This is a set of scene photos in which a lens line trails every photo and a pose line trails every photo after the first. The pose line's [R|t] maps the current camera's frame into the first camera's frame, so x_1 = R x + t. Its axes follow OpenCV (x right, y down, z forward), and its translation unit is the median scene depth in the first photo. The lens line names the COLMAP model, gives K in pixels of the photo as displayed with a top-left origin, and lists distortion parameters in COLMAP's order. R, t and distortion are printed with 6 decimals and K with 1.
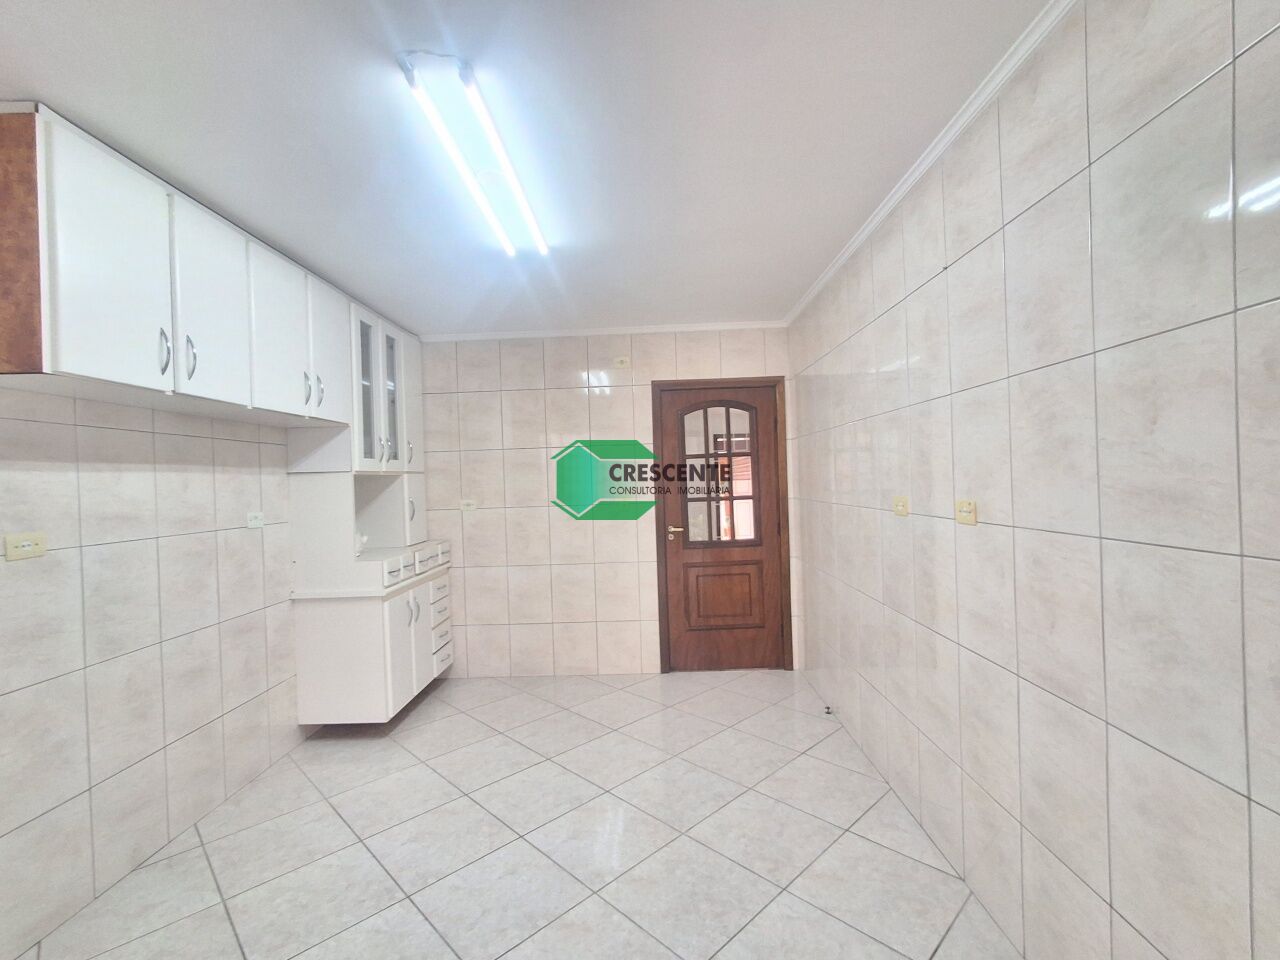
lens RADIAL K [[585.2, 0, 634.8], [0, 585.2, 483.5], [0, 0, 1]] dist [0.000541, 0.000068]
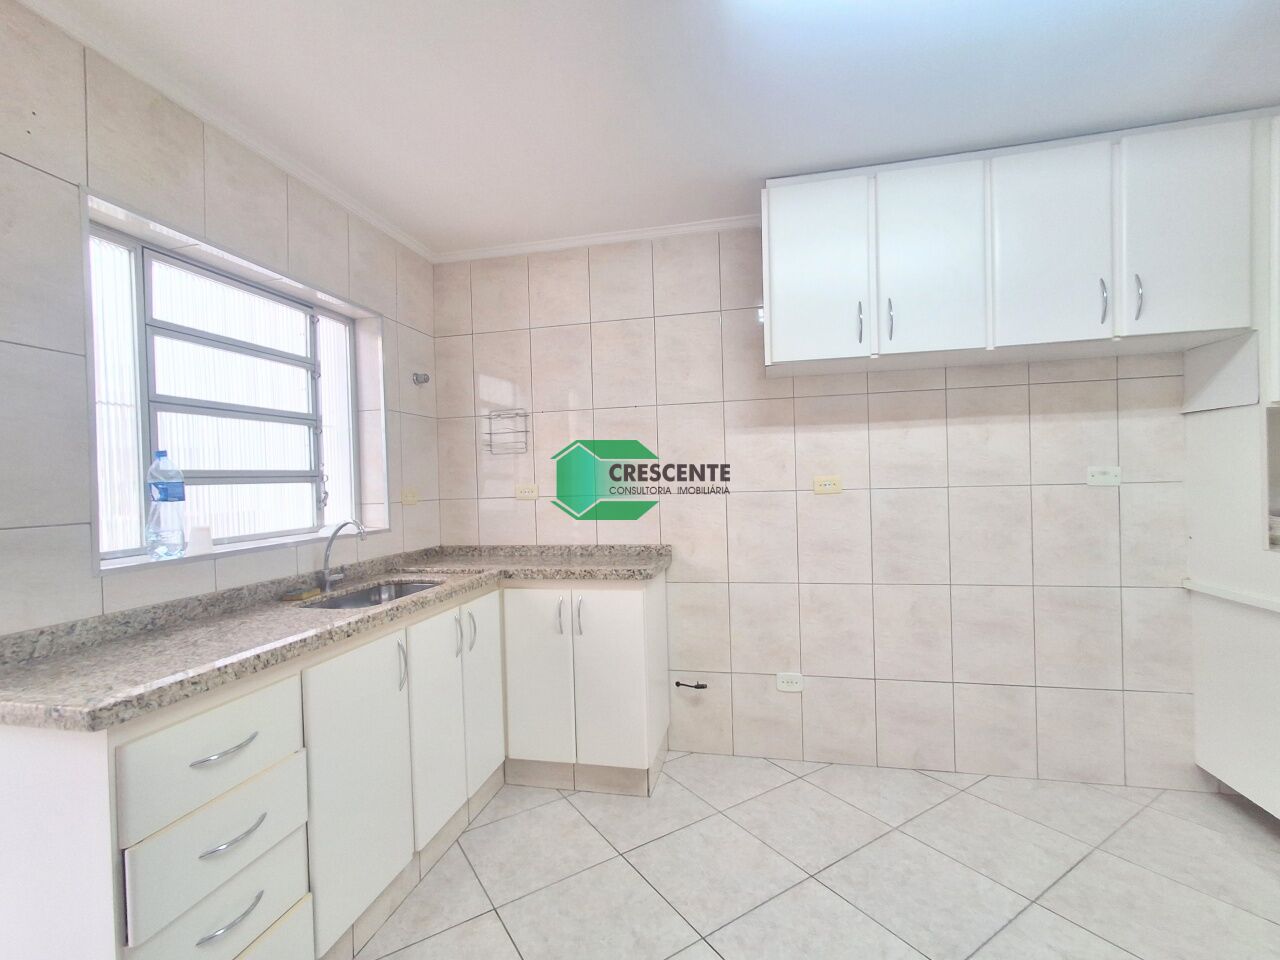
lens RADIAL K [[585.2, 0, 634.8], [0, 585.2, 483.5], [0, 0, 1]] dist [0.000541, 0.000068]
pose [[-0.206532, 0.044773, -0.977415, 0.333774], [0.029589, 0.998781, 0.039499, 0.025310], [0.977992, -0.020762, -0.207605, 0.631294]]
